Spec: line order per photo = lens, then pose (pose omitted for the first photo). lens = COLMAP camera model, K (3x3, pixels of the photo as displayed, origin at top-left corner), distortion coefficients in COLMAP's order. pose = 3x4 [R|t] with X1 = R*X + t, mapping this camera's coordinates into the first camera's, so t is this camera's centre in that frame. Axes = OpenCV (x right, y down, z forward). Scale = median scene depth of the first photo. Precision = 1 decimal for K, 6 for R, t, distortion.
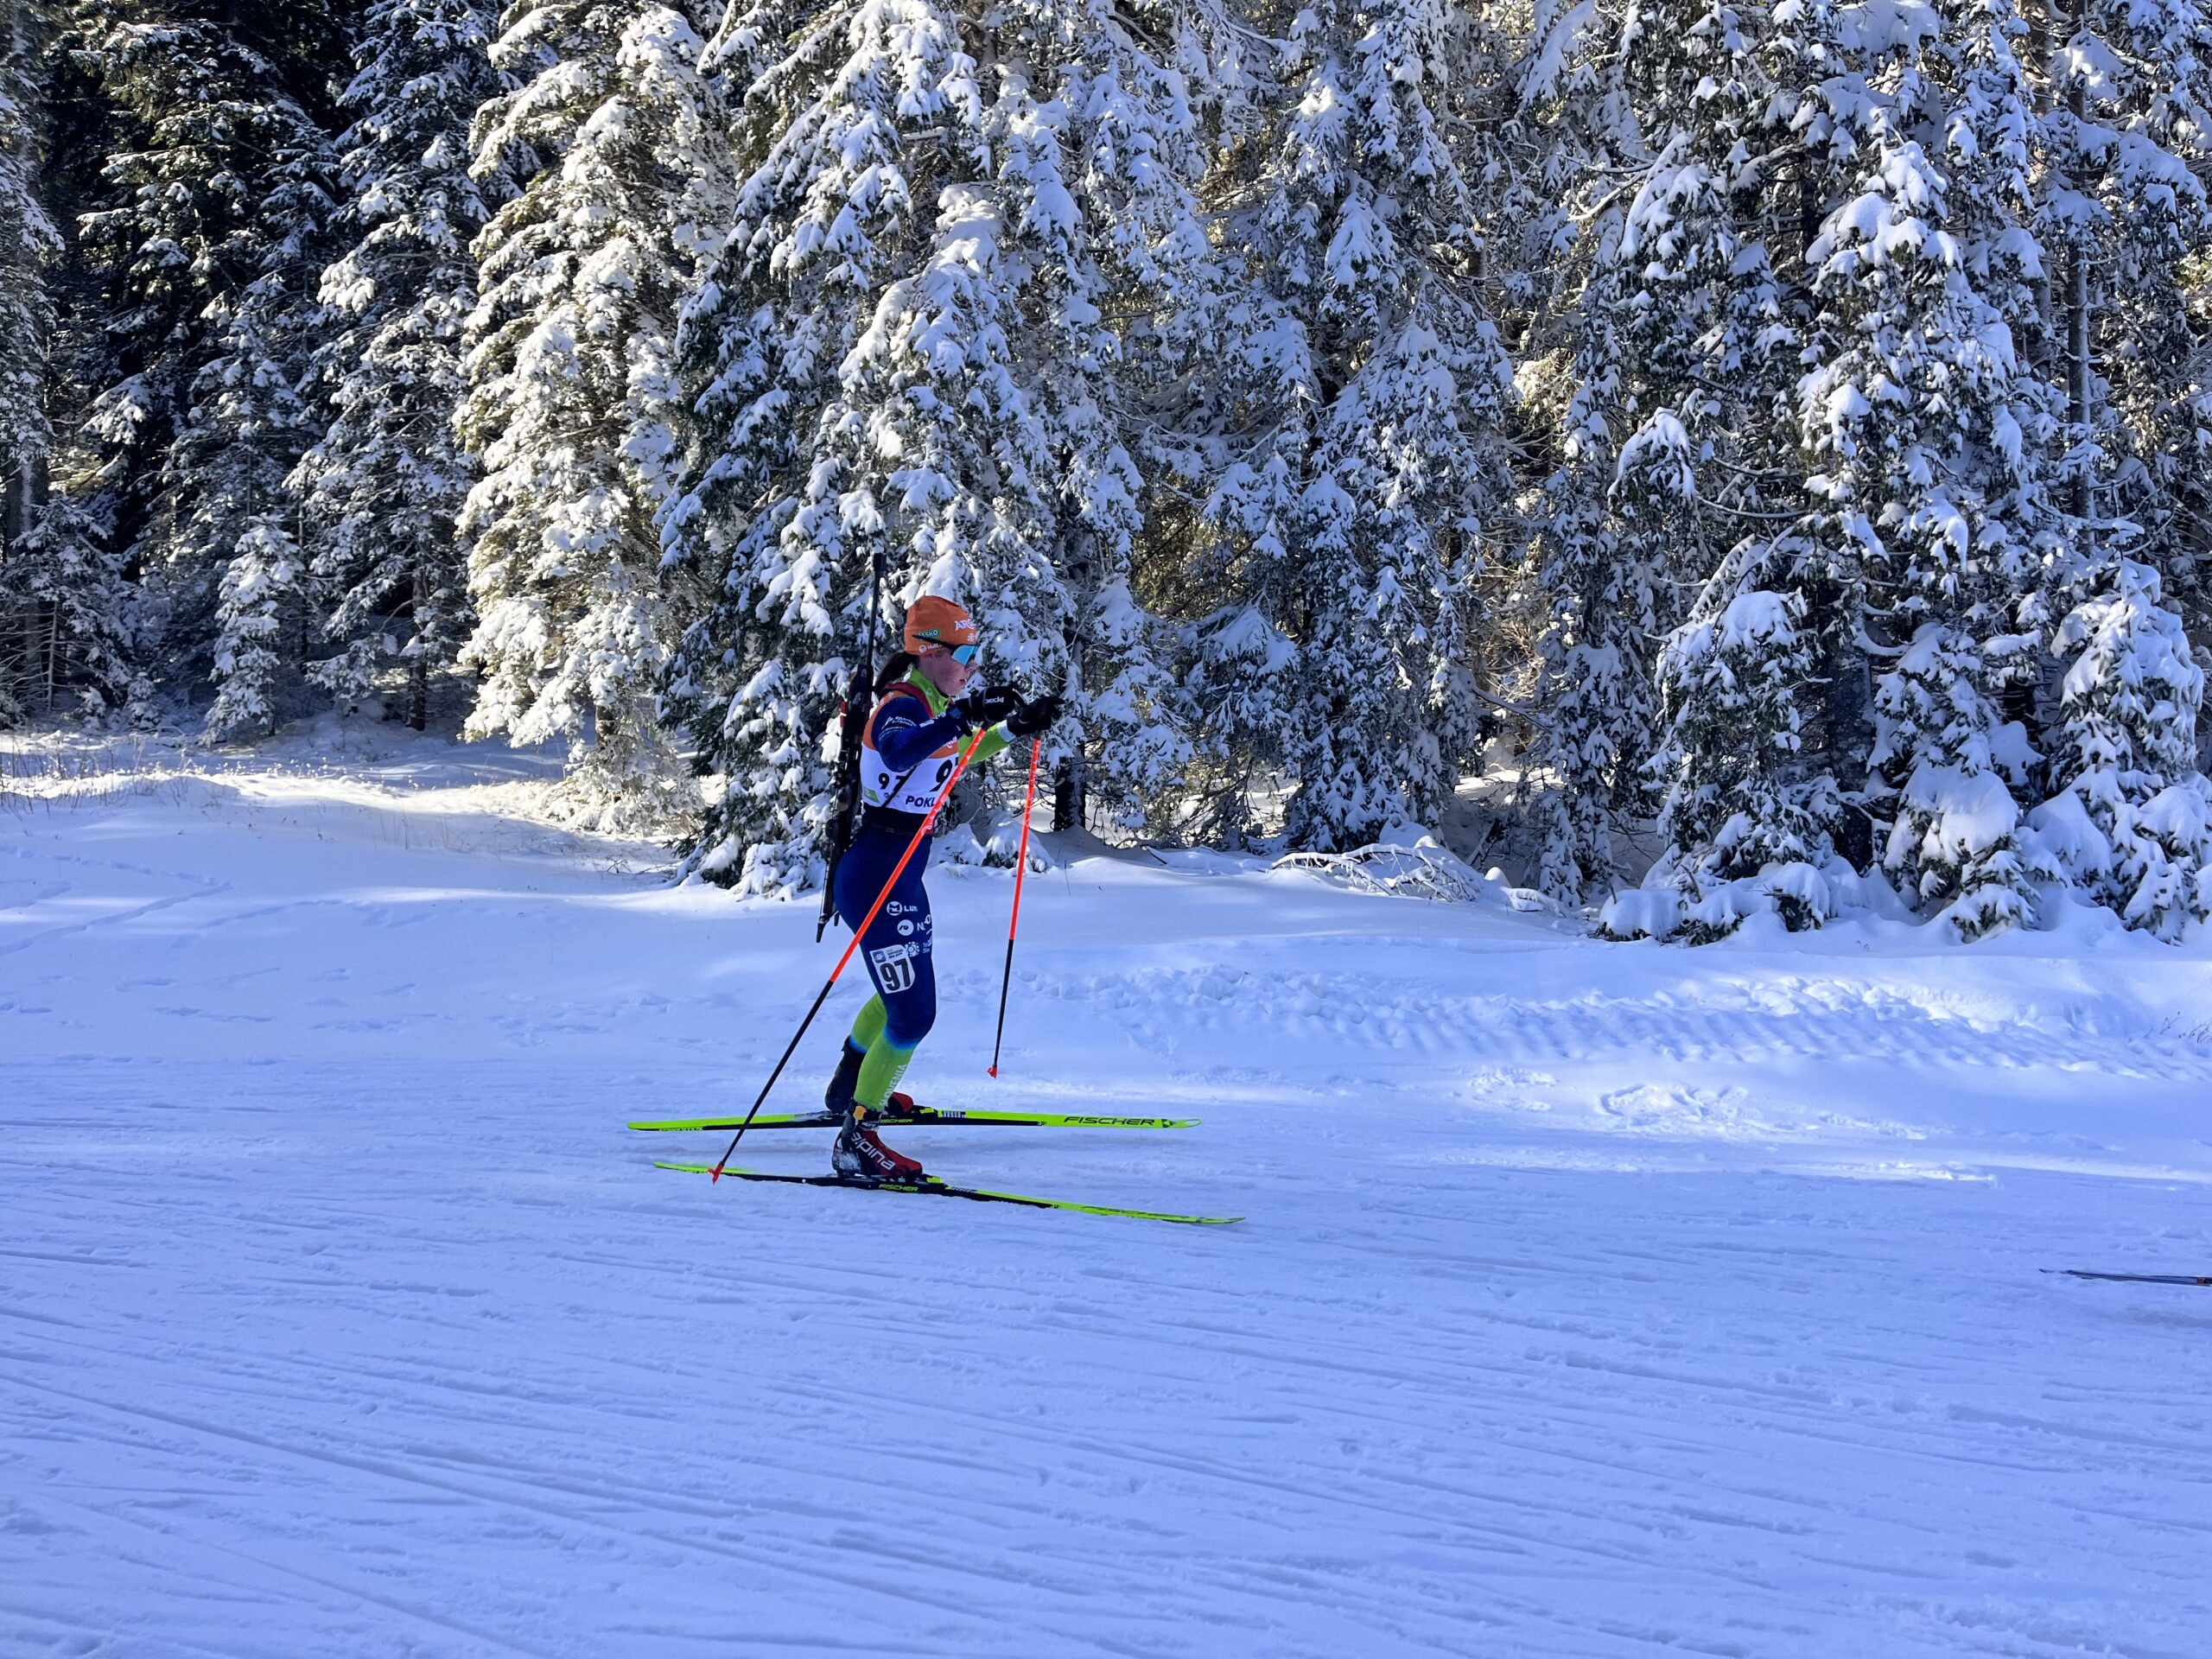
lens RADIAL K [[1635.9, 0, 1106.0], [0, 1635.9, 829.5], [0, 0, 1]] dist [0.040148, -0.072971]
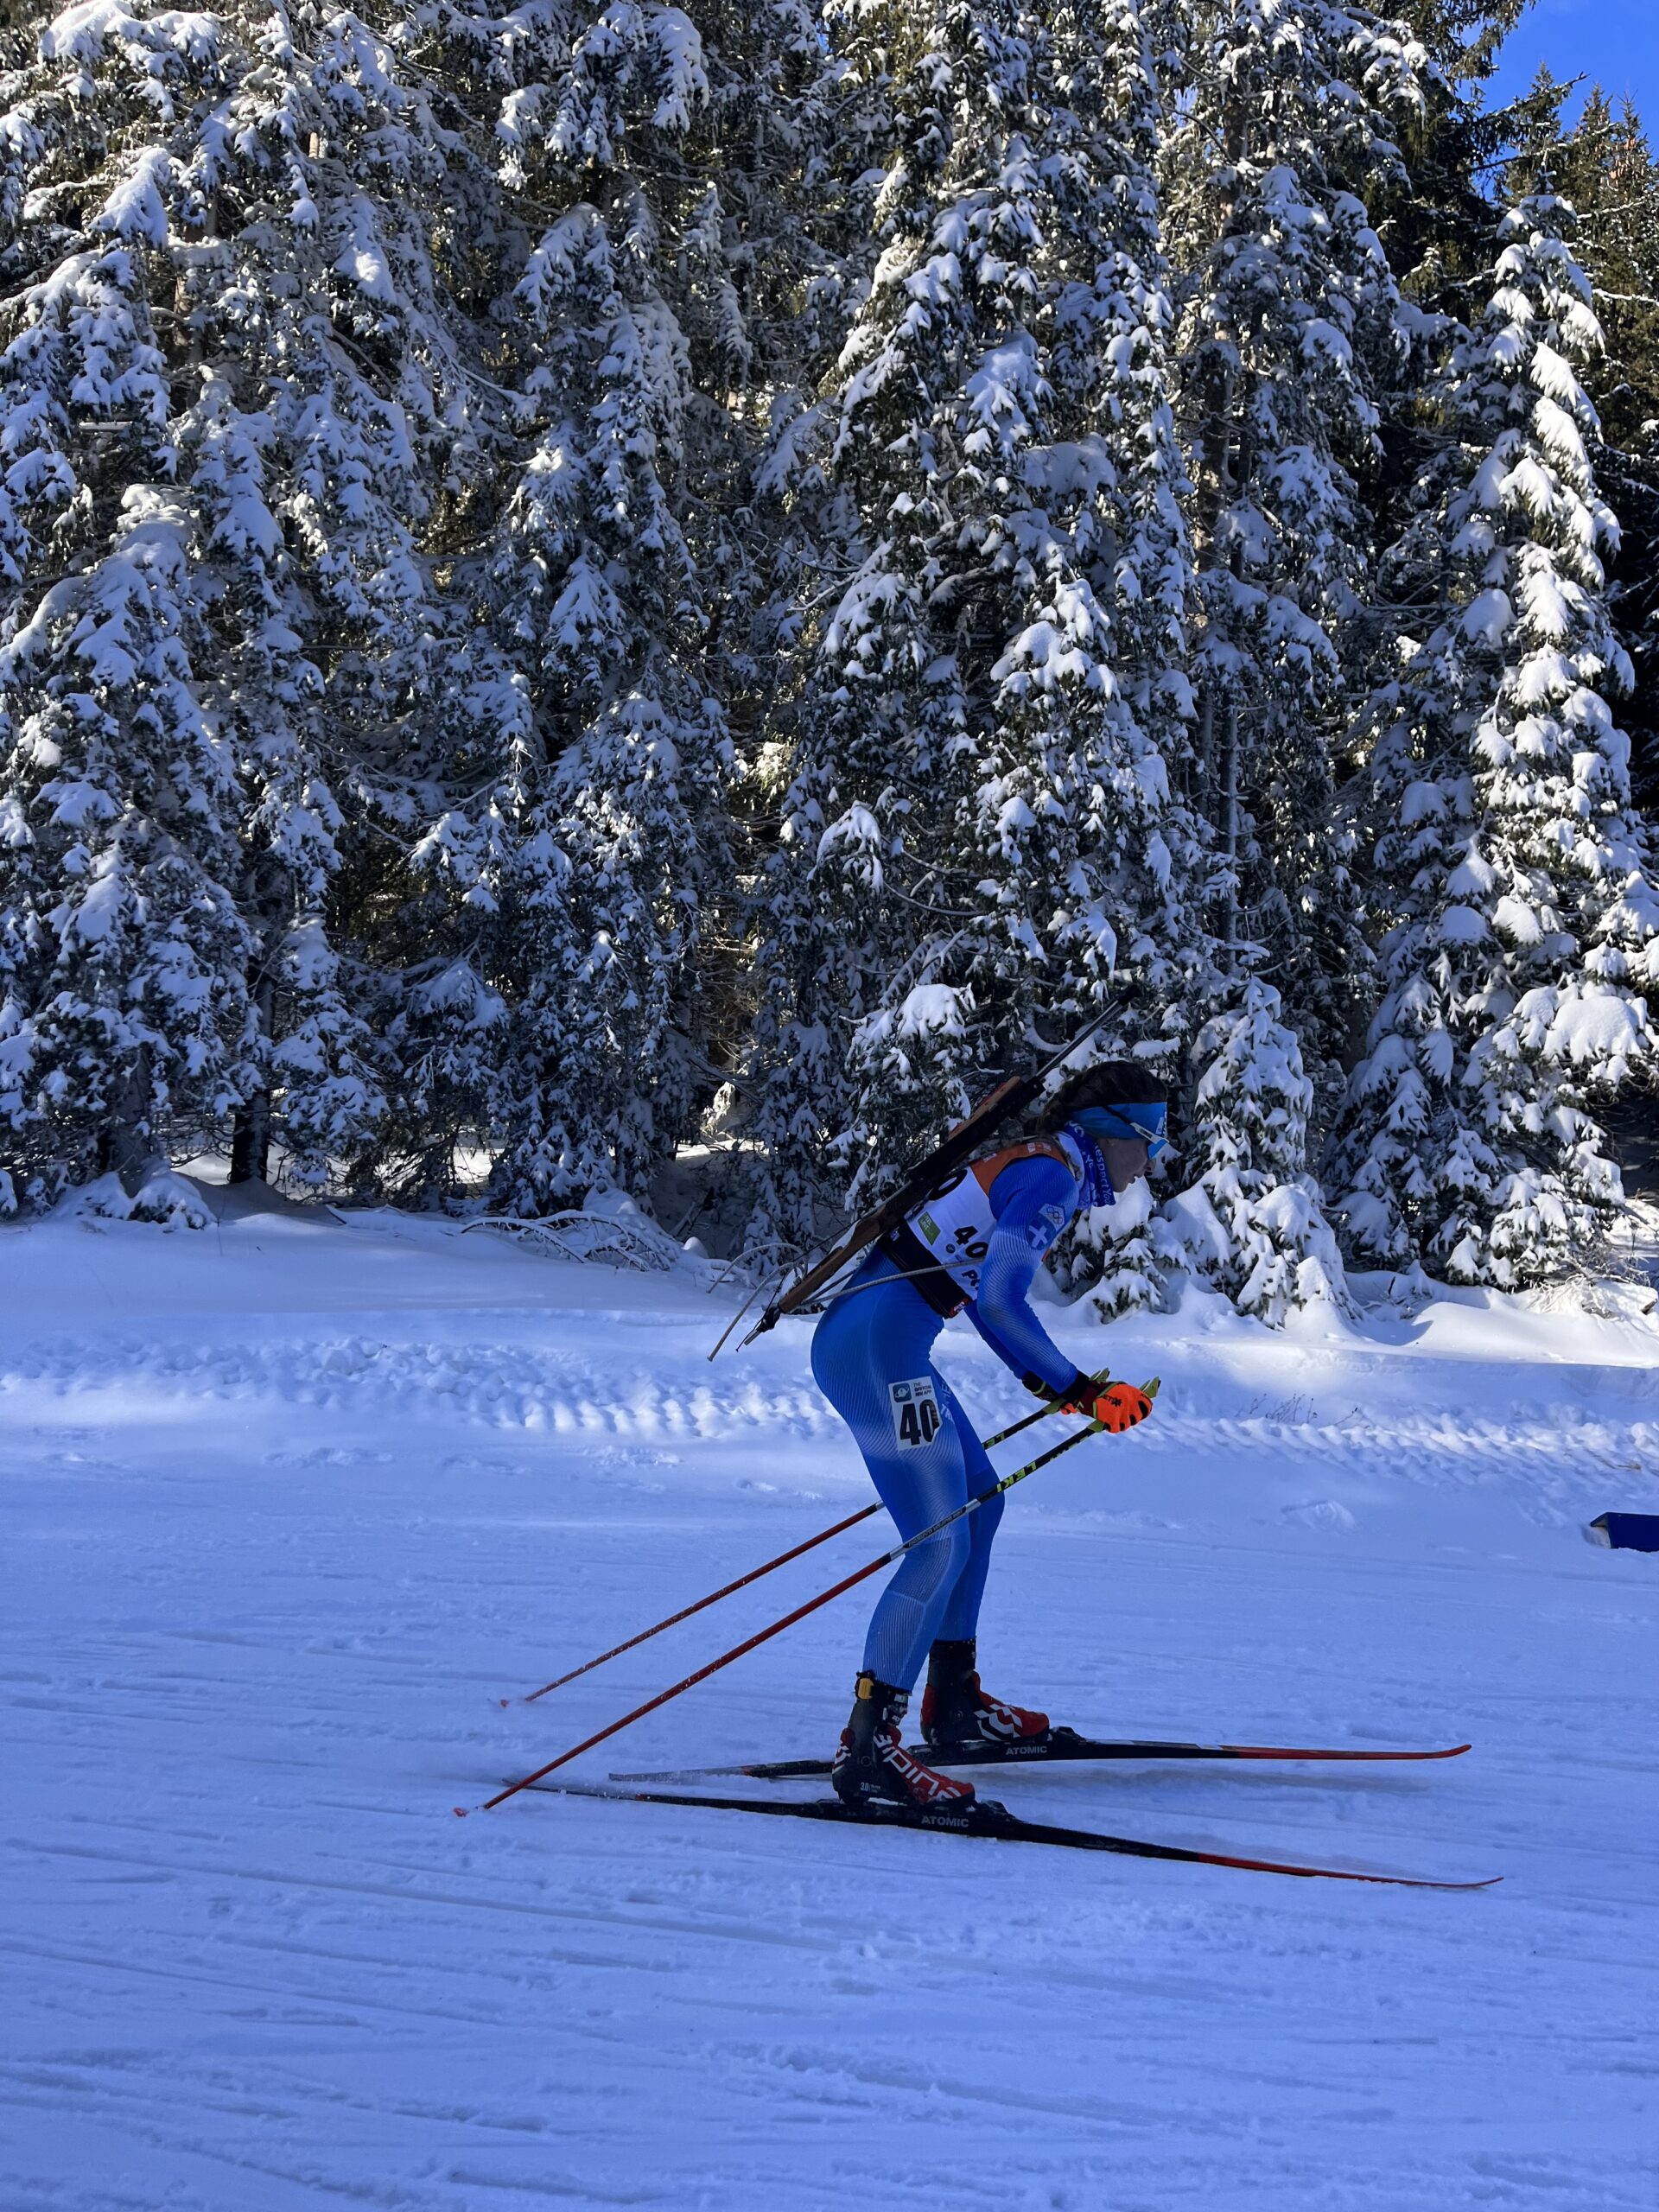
lens RADIAL K [[1645.5, 0, 829.4], [0, 1645.5, 1119.9], [0, 0, 1]] dist [0.045638, -0.066718]
pose [[0.964017, 0.050875, 0.260927, 0.056950], [-0.040479, 0.998163, -0.045069, -0.007328], [-0.262741, 0.032886, 0.964306, 0.005856]]
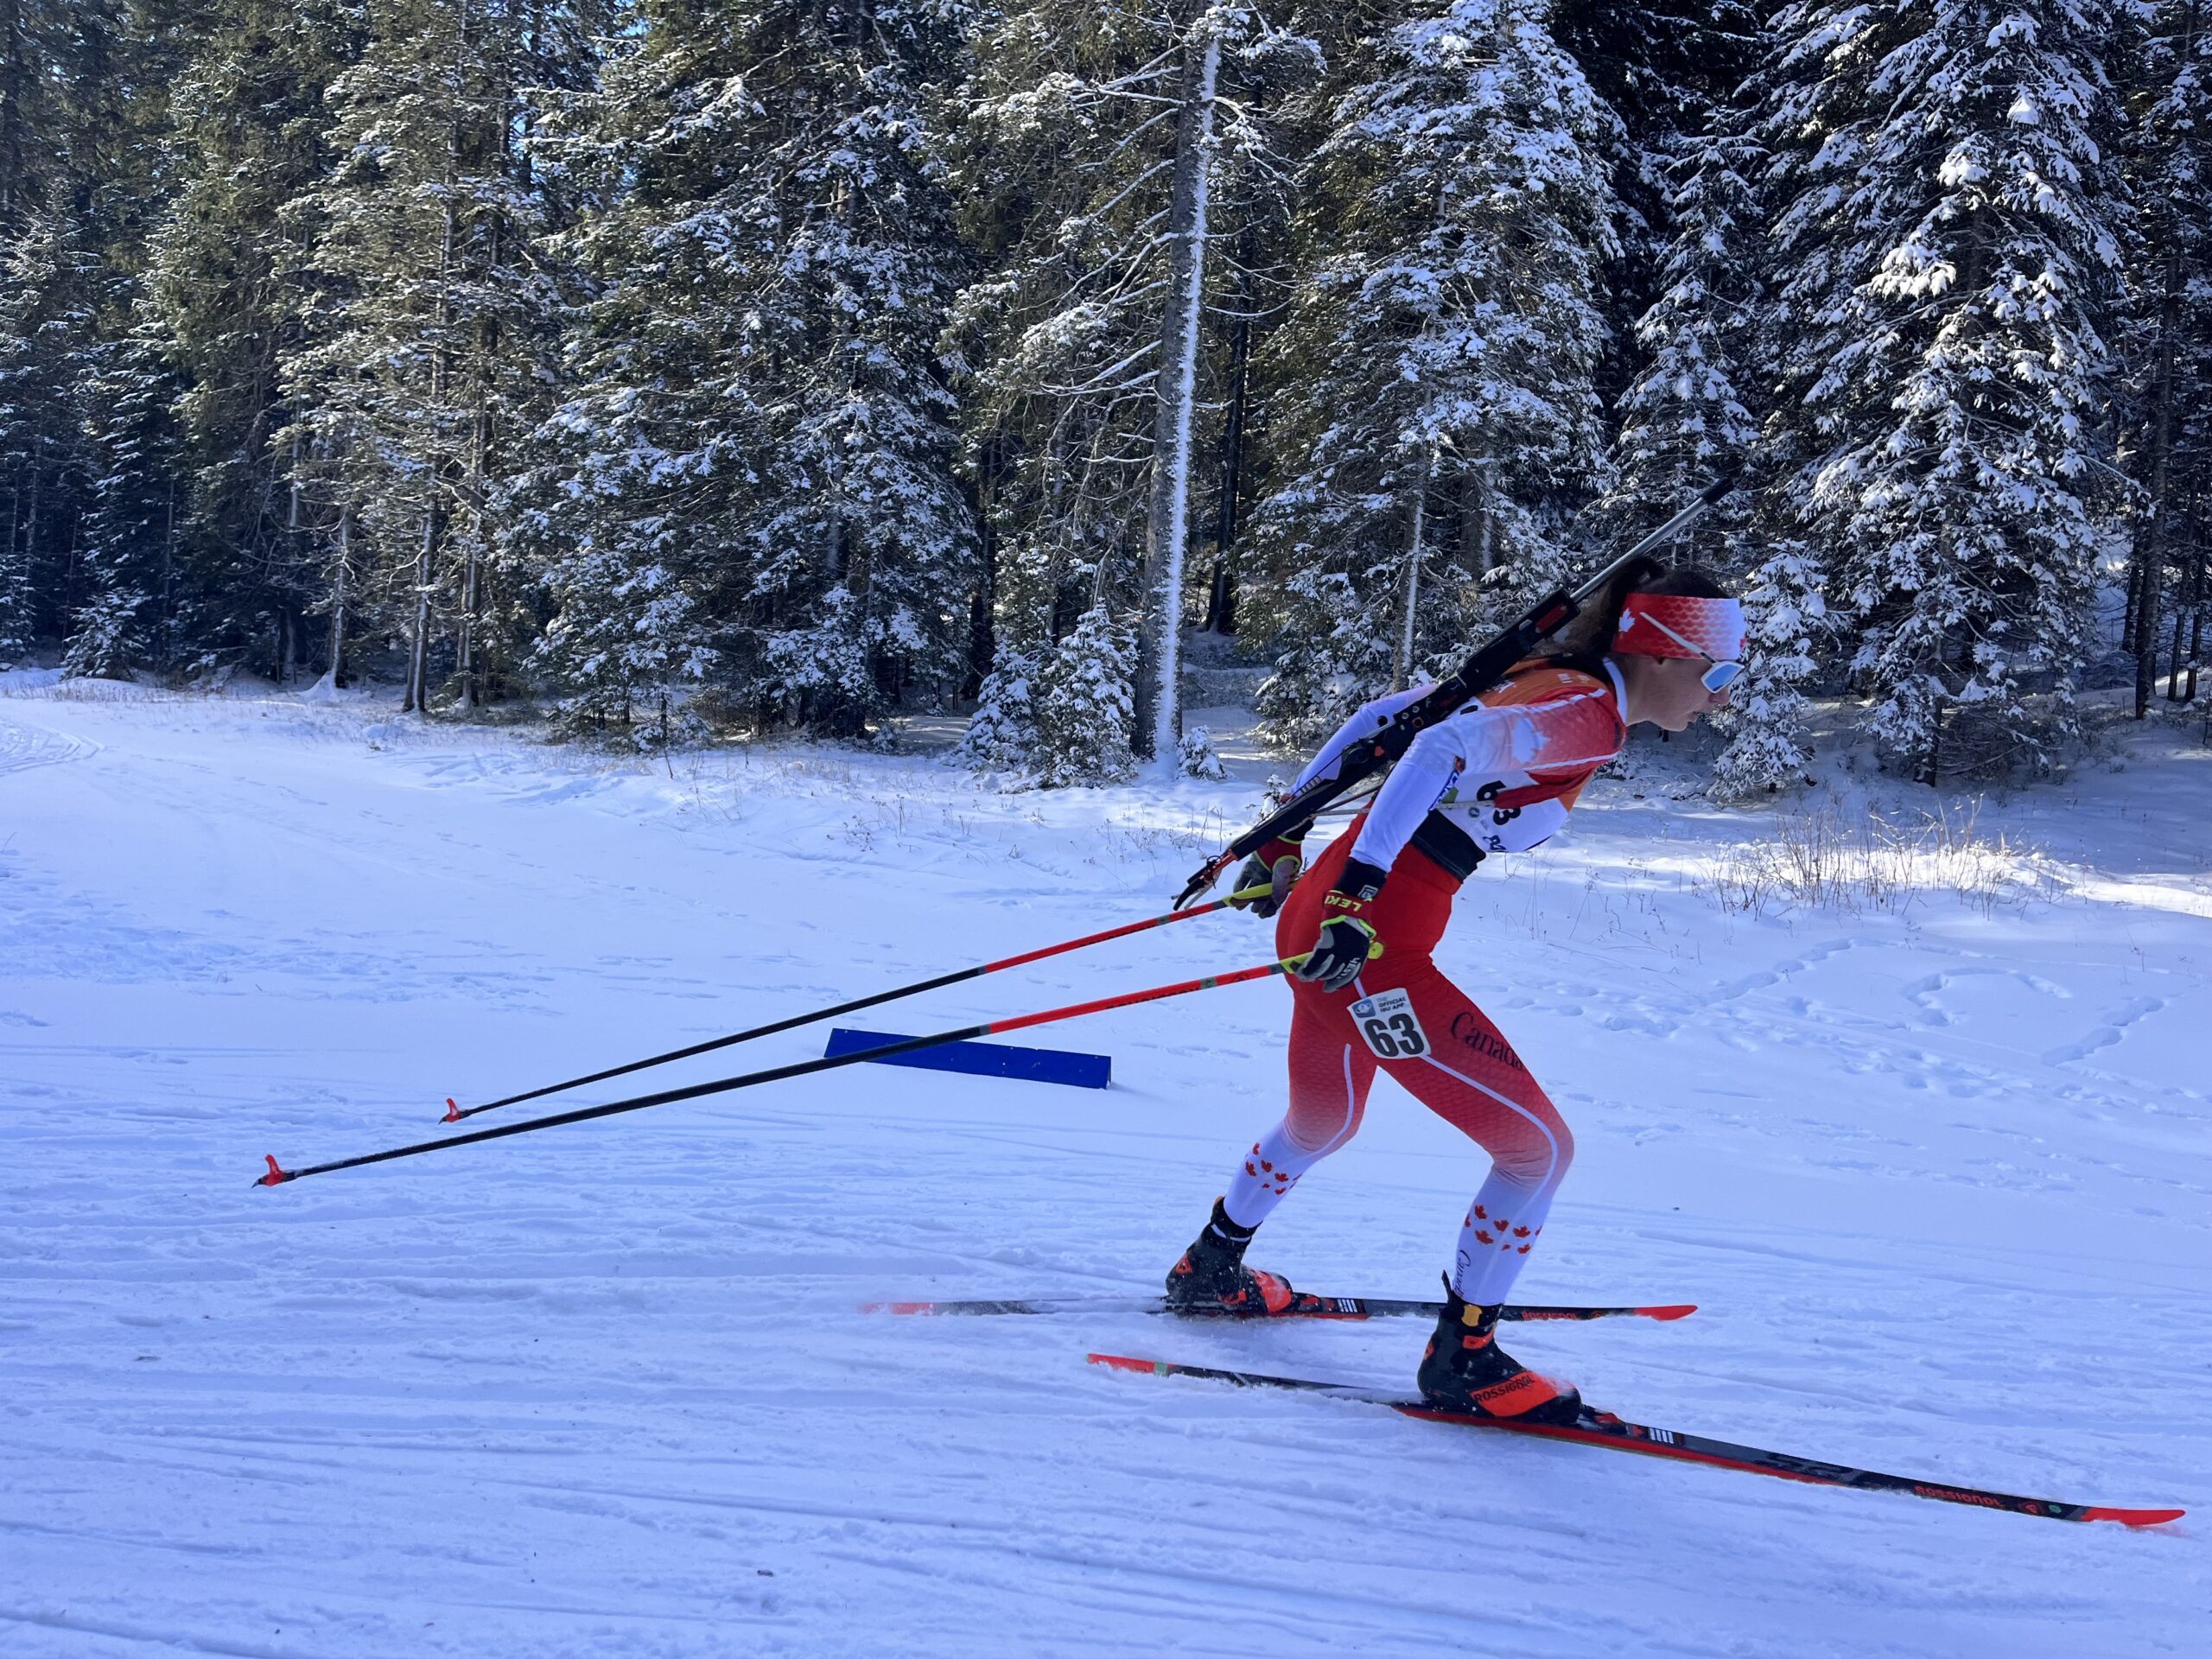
lens RADIAL K [[1645.5, 0, 1099.7], [0, 1645.5, 851.1], [0, 0, 1]] dist [0.045638, -0.066718]
pose [[0.905997, 0.050453, -0.420267, -0.733912], [-0.048506, 0.998705, 0.015326, -0.031201], [0.420496, 0.006500, 0.907271, 0.052619]]
